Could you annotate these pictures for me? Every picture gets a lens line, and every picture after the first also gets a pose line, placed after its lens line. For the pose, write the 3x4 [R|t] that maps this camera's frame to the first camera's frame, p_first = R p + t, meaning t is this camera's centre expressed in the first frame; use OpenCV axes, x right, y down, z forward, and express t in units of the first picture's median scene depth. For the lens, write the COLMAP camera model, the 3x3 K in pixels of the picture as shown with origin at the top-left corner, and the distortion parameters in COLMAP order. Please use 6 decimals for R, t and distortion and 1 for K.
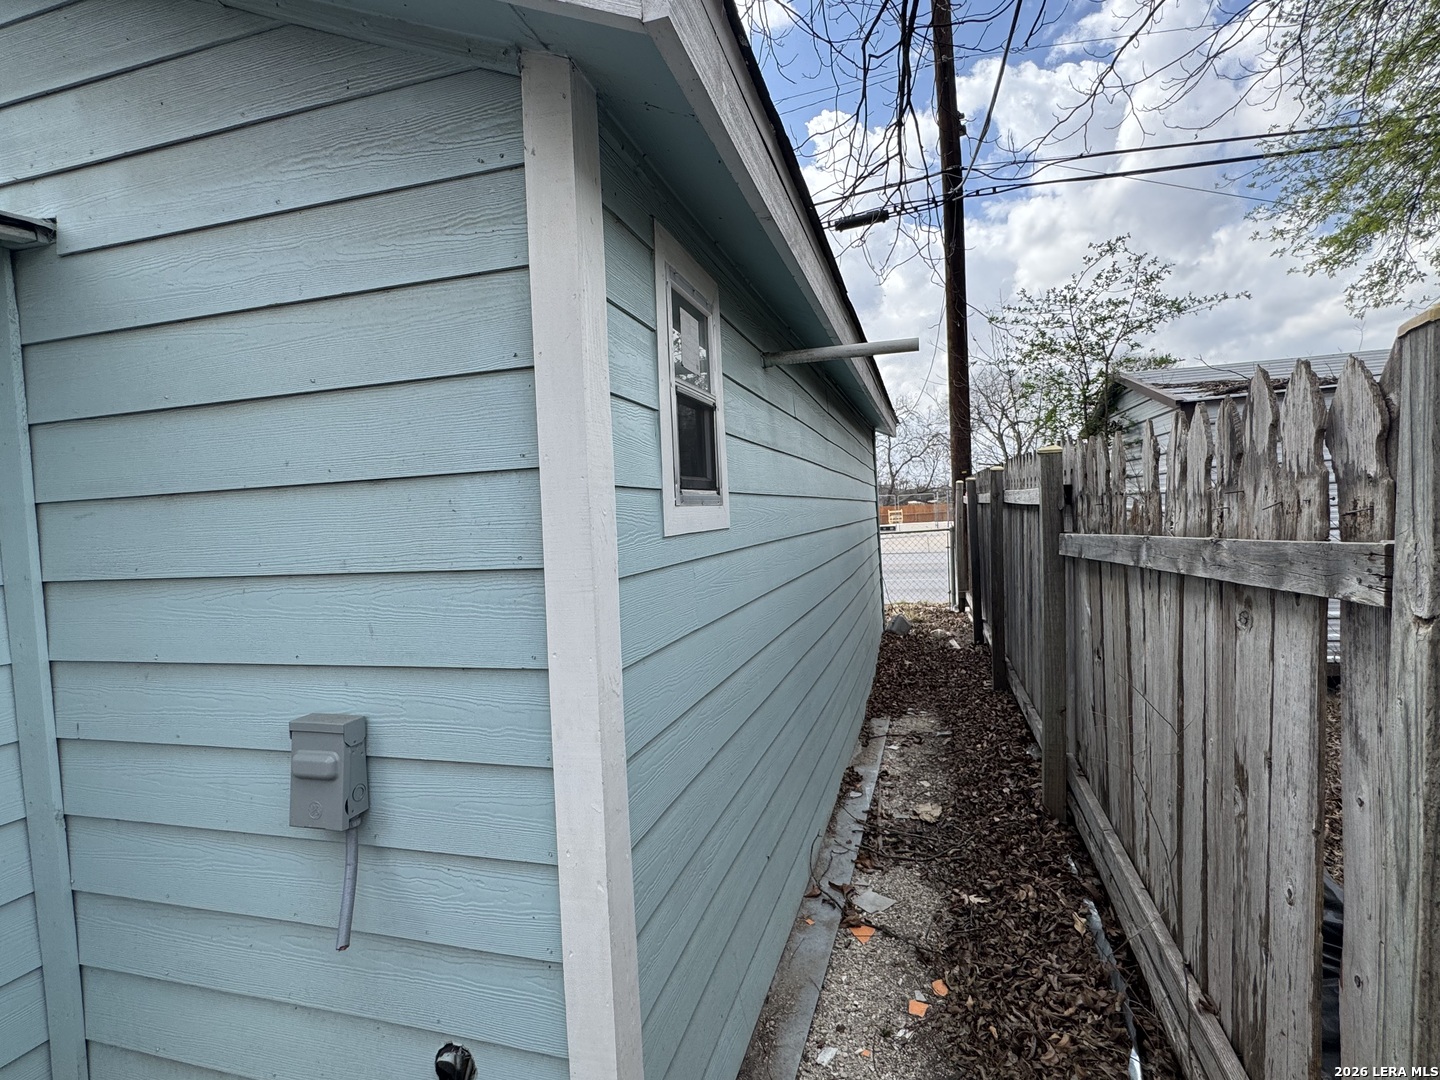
lens RADIAL K [[704.0, 0, 720.0], [0, 704.0, 540.0], [0, 0, 1]] dist [-0.000421, -0.000298]
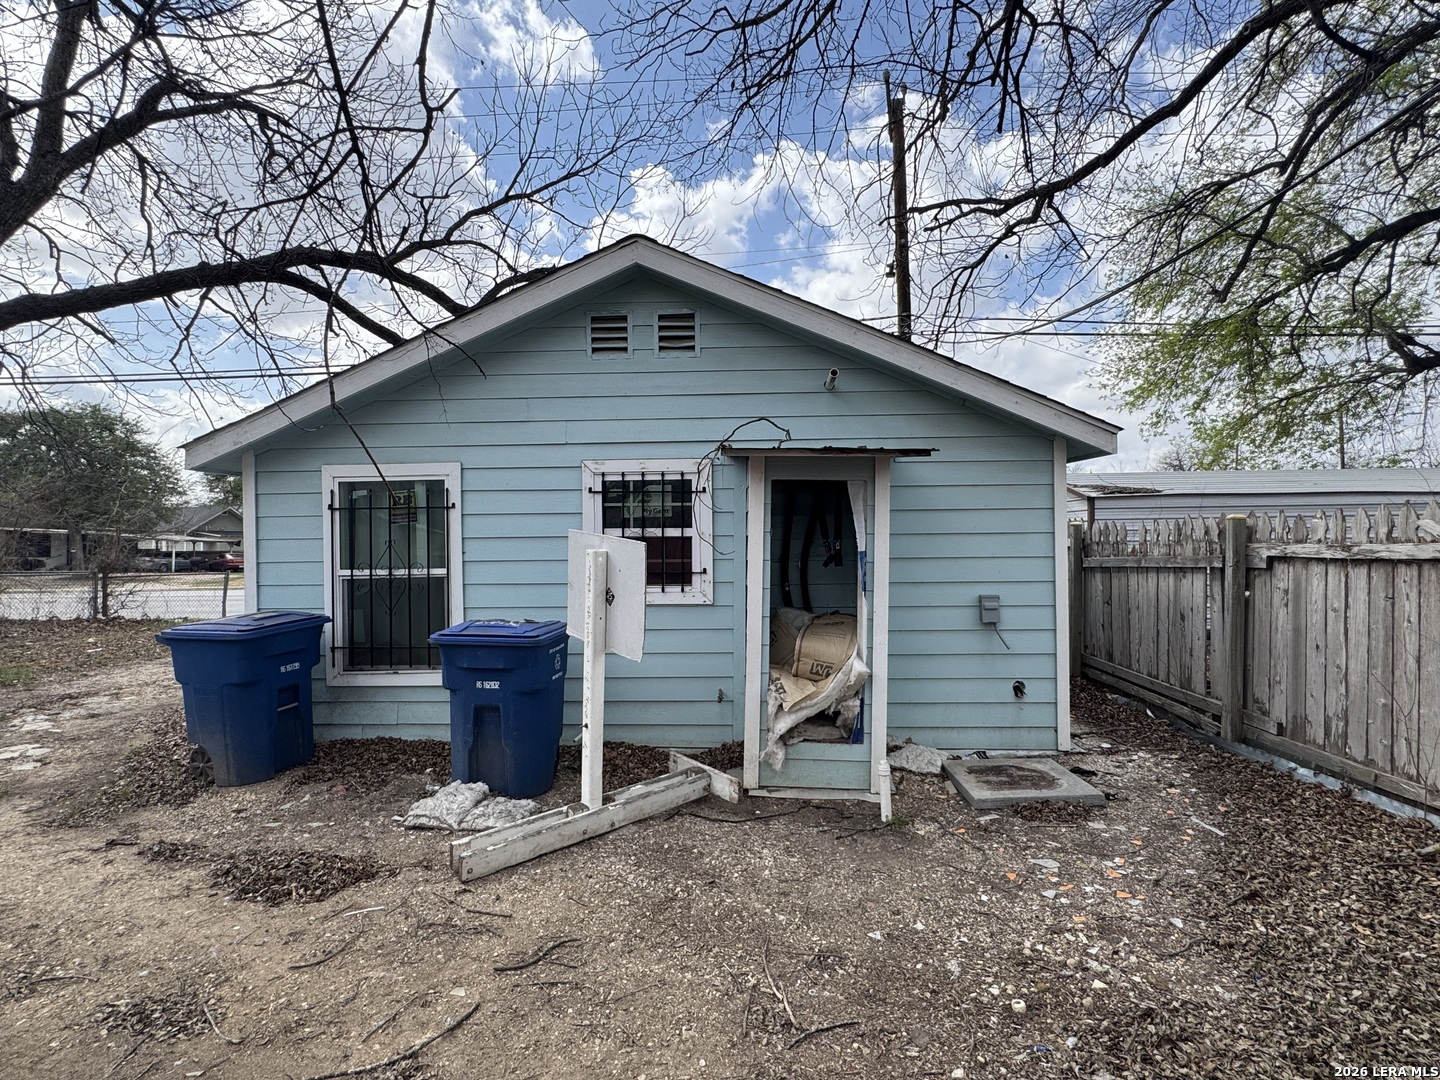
lens RADIAL K [[704.0, 0, 720.0], [0, 704.0, 540.0], [0, 0, 1]] dist [-0.000421, -0.000298]
pose [[0.971989, 0.038348, 0.231877, -2.478058], [-0.026518, 0.998193, -0.053920, 0.173120], [-0.233526, 0.046260, 0.971250, -2.049029]]
